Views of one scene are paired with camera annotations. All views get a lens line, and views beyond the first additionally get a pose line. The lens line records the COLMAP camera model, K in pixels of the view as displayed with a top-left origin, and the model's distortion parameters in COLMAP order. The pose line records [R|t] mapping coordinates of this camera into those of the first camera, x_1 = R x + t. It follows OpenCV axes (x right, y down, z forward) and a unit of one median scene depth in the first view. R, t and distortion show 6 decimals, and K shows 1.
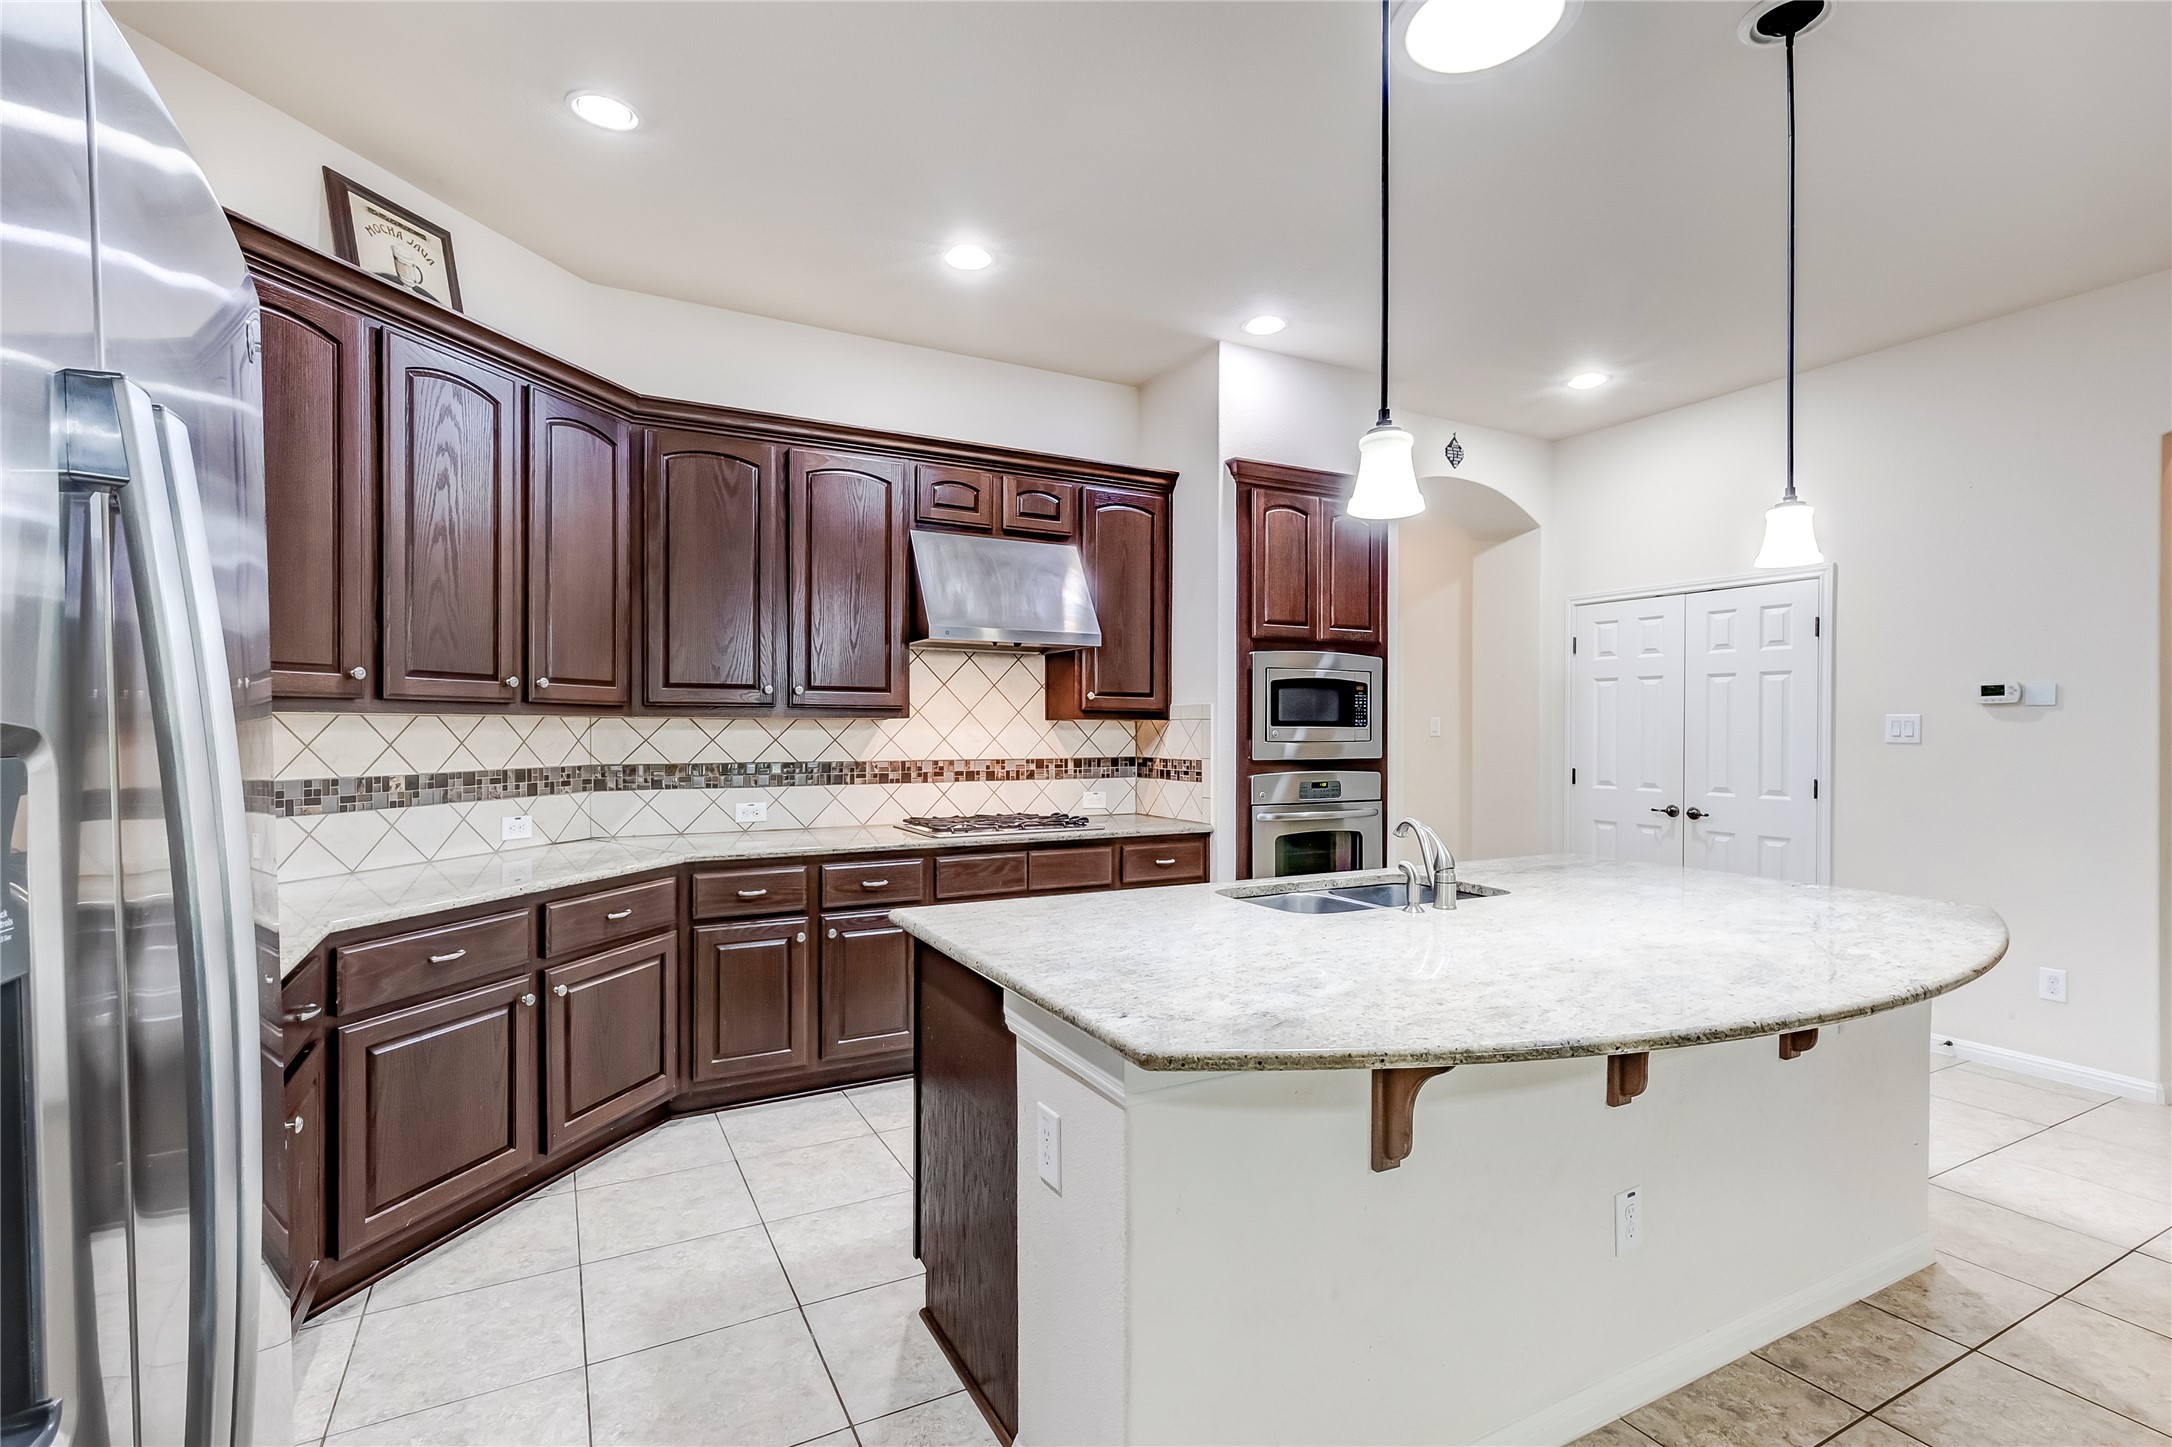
lens RADIAL K [[996.2, 0, 1077.4], [0, 996.2, 727.6], [0, 0, 1]] dist [0.002624, -0.000281]
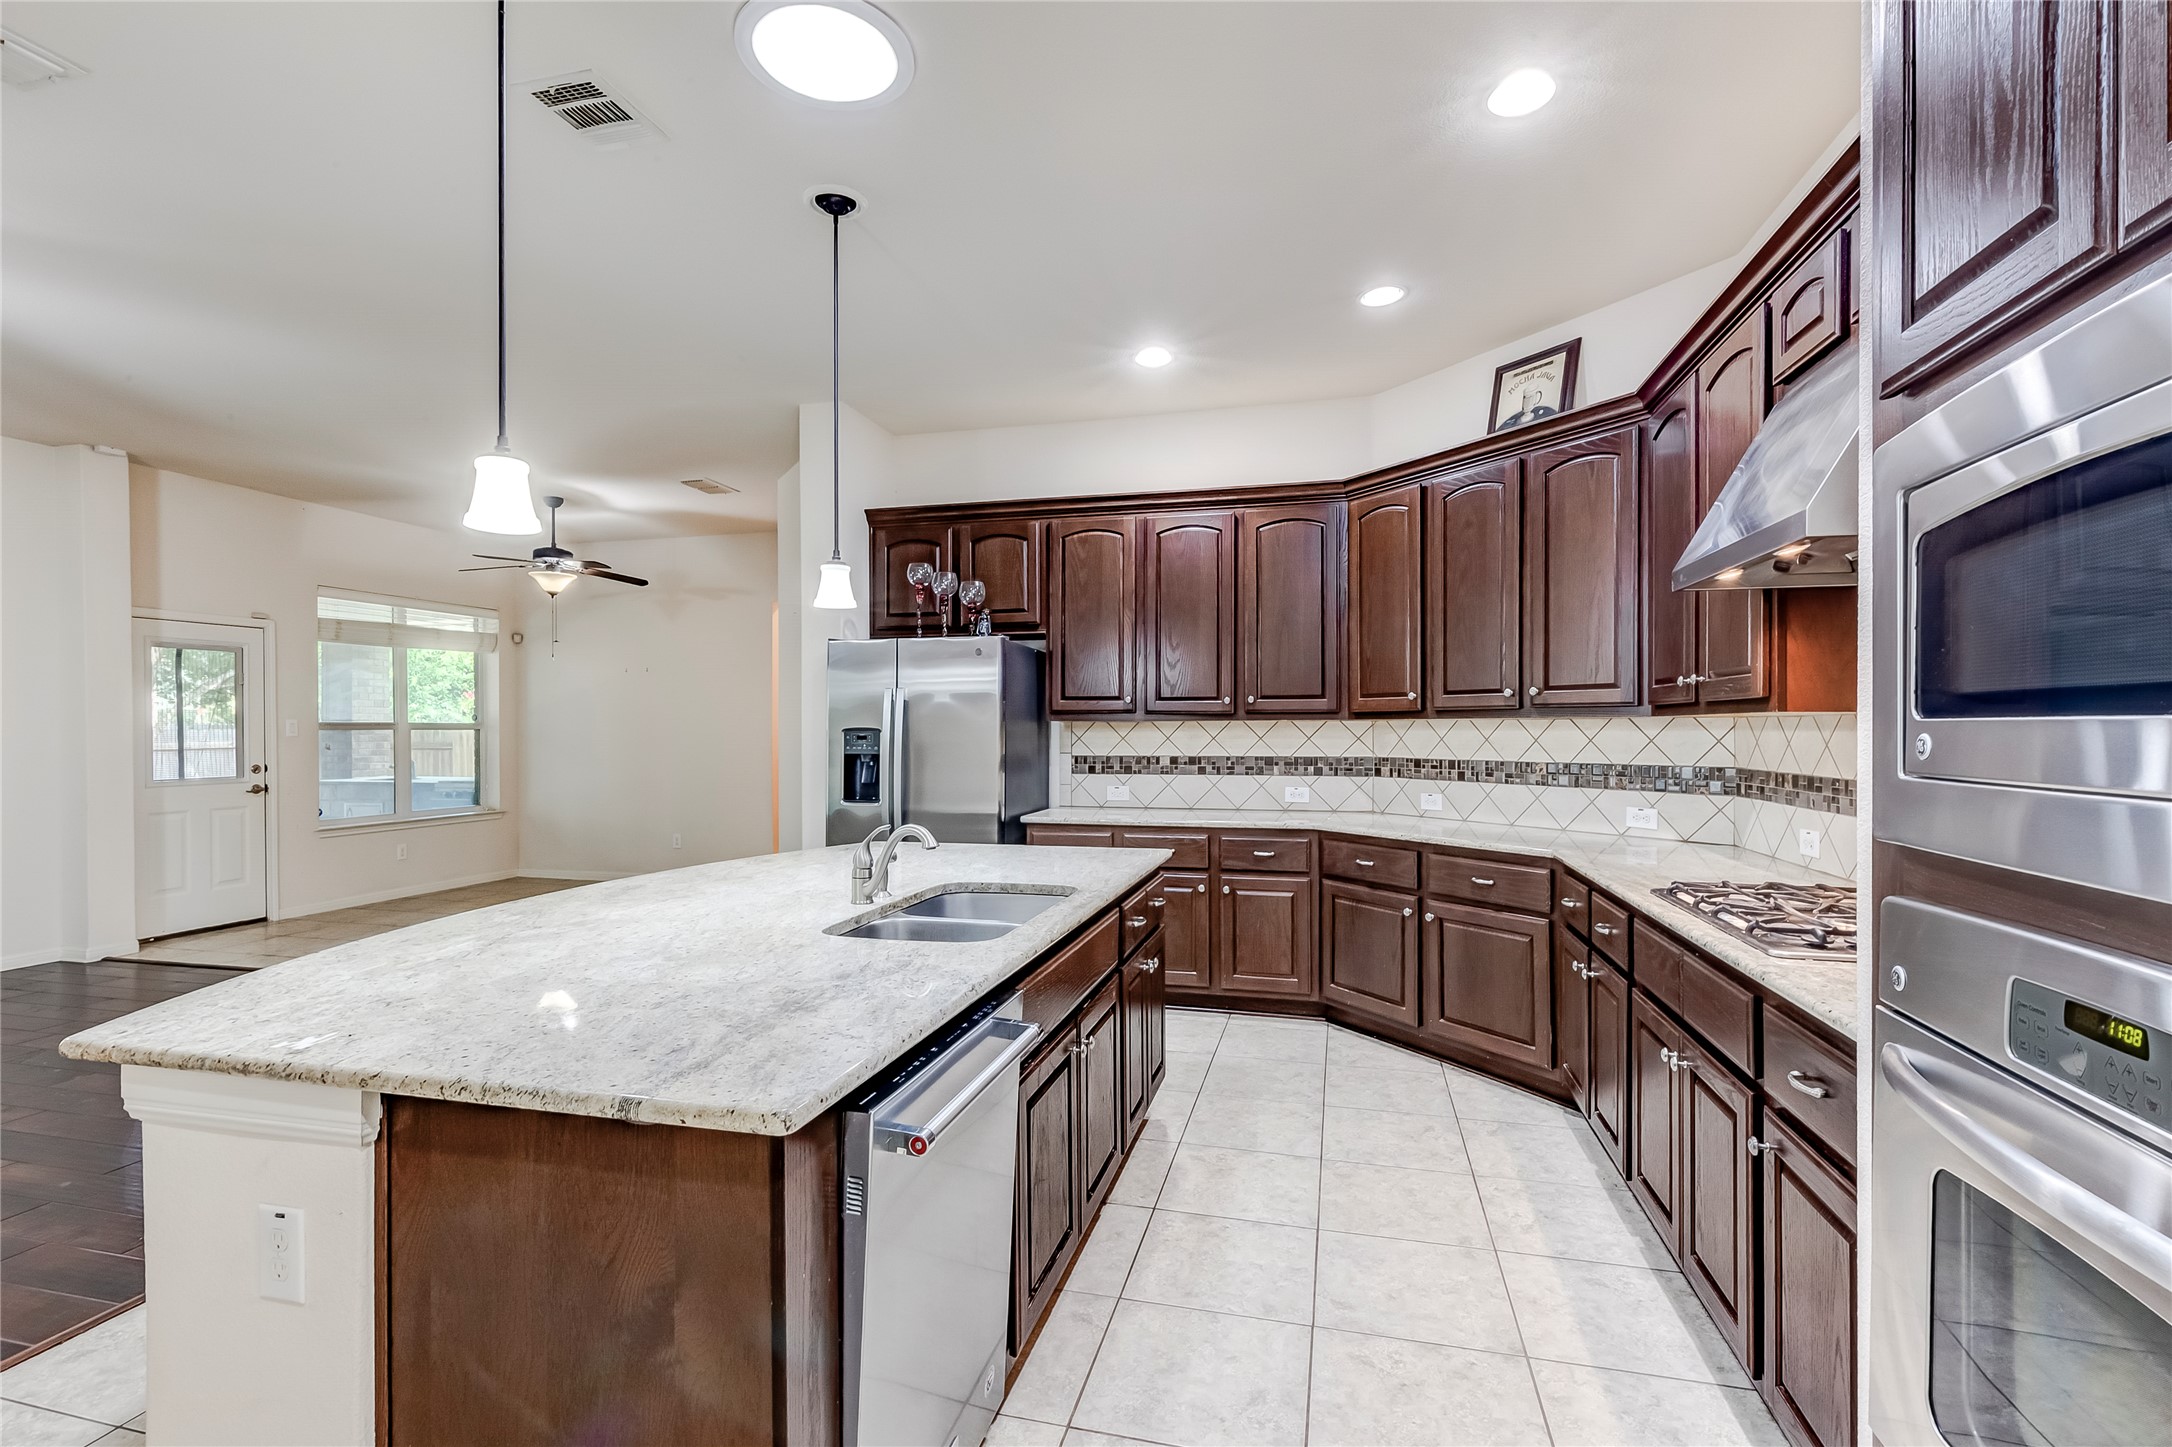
lens RADIAL K [[985.8, 0, 1083.5], [0, 985.8, 731.1], [0, 0, 1]] dist [0.002498, 0.000347]
pose [[-0.677657, 0.000900, -0.735377, 0.523670], [-0.001343, 0.999996, 0.002461, 0.001274], [0.735377, 0.002655, -0.677653, 1.010047]]
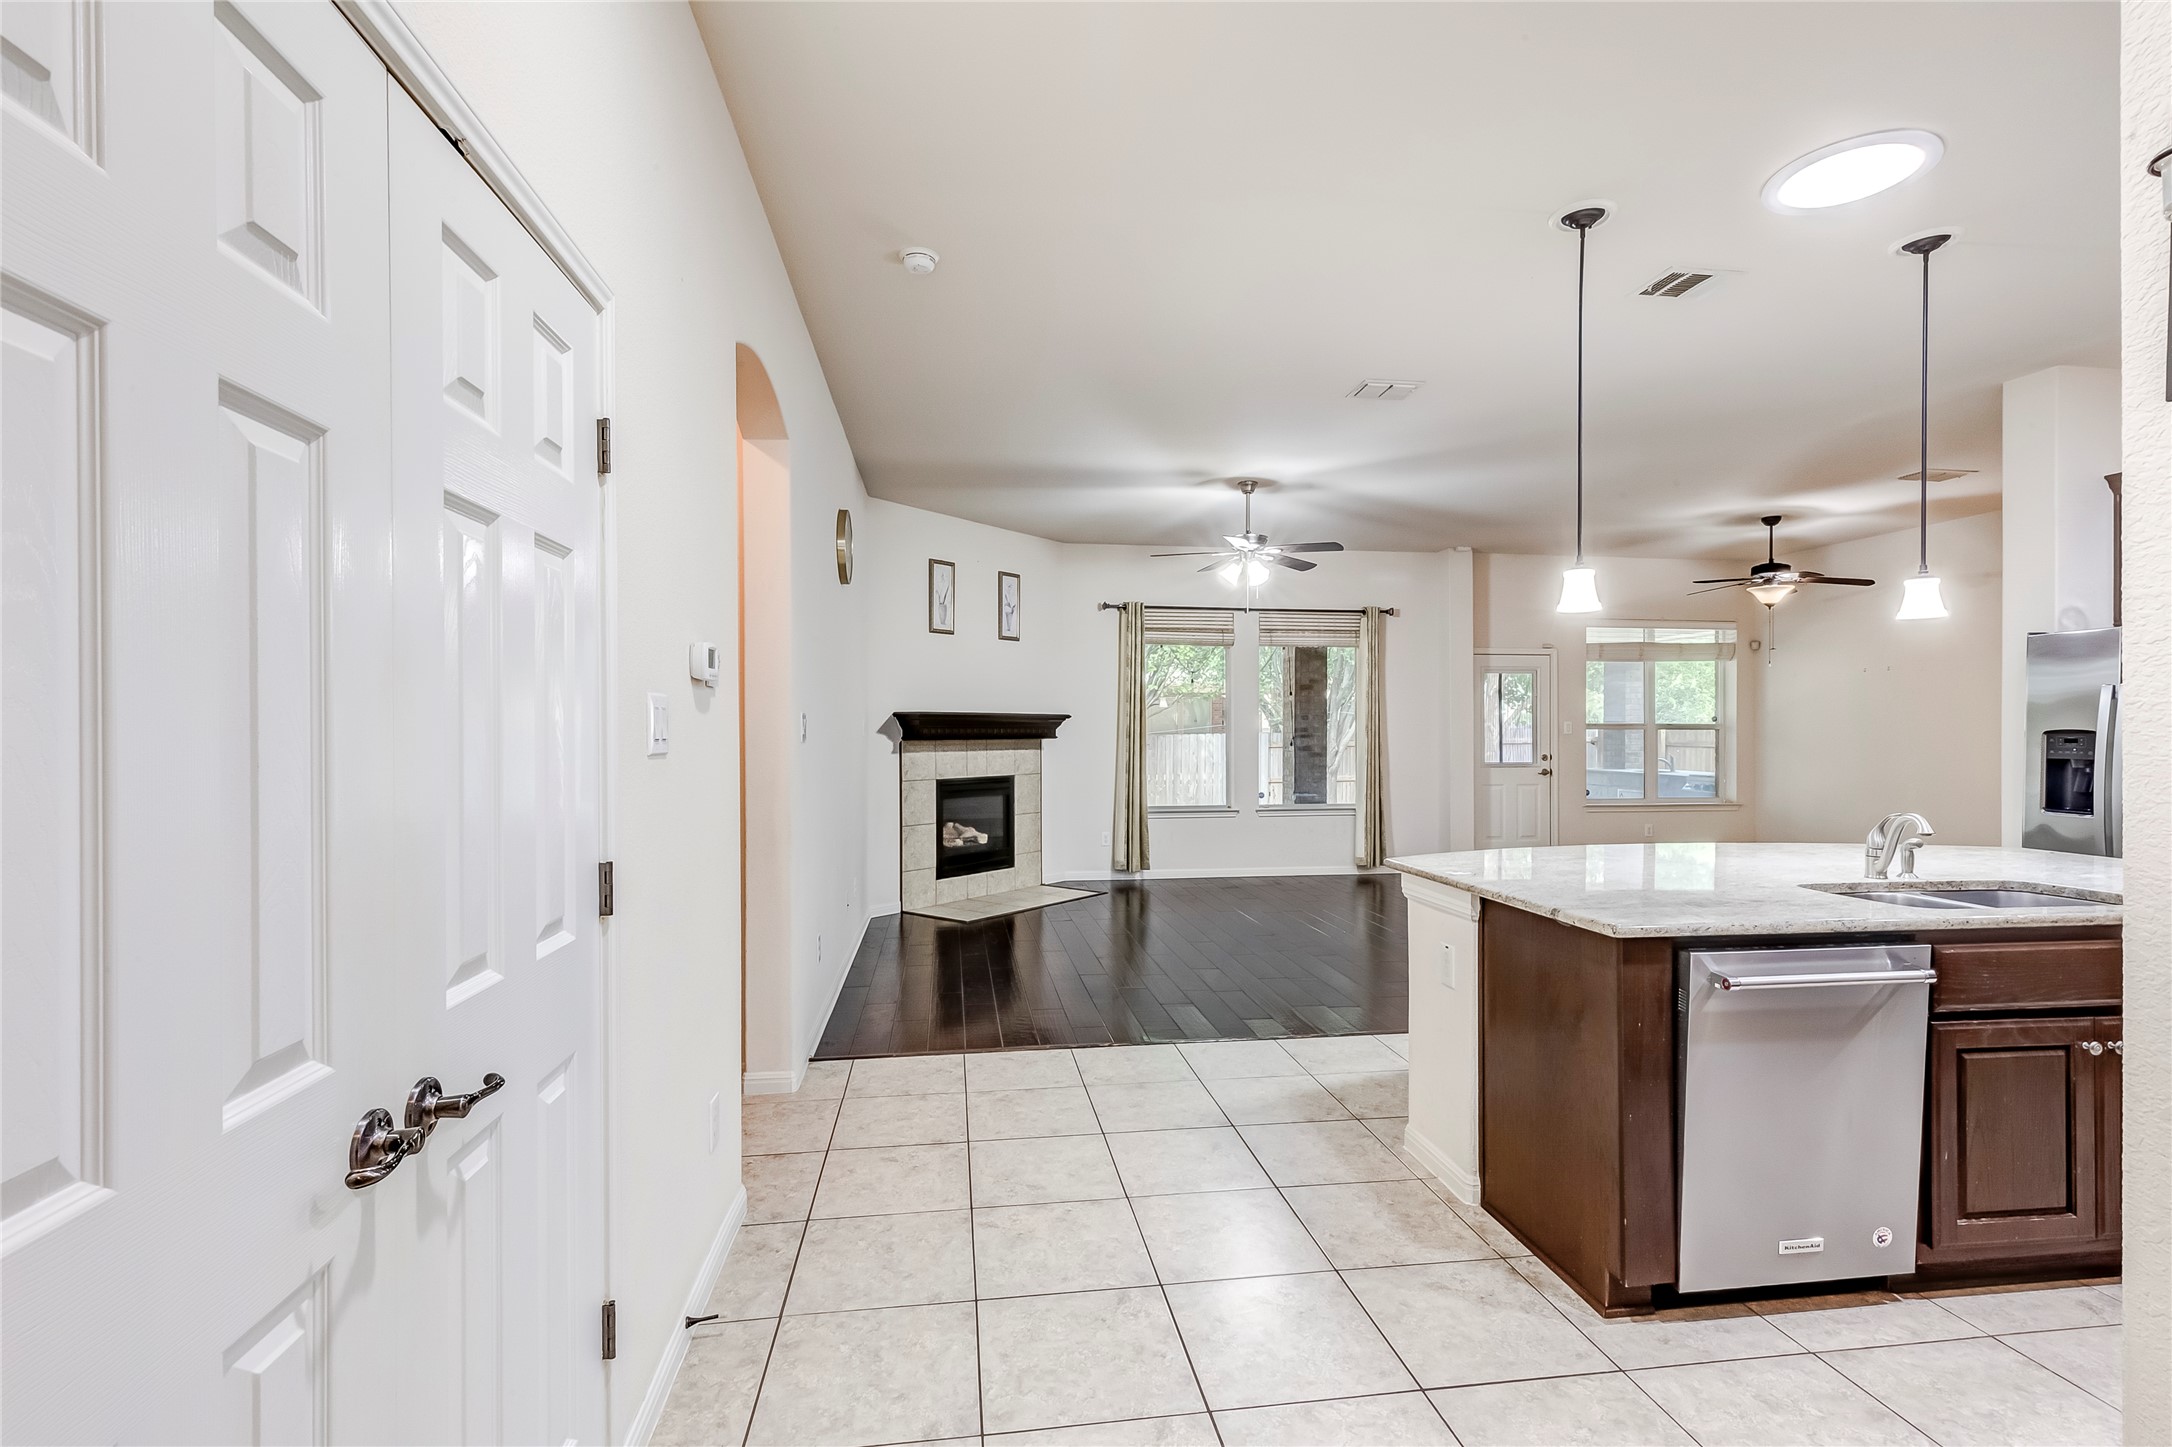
lens RADIAL K [[977.3, 0, 1087.5], [0, 977.3, 728.2], [0, 0, 1]] dist [0.003027, 0.000231]
pose [[-0.940151, -0.005089, 0.340720, 0.471936], [-0.004167, 0.999985, 0.003436, -0.000160], [-0.340733, 0.001811, -0.940158, 1.334217]]
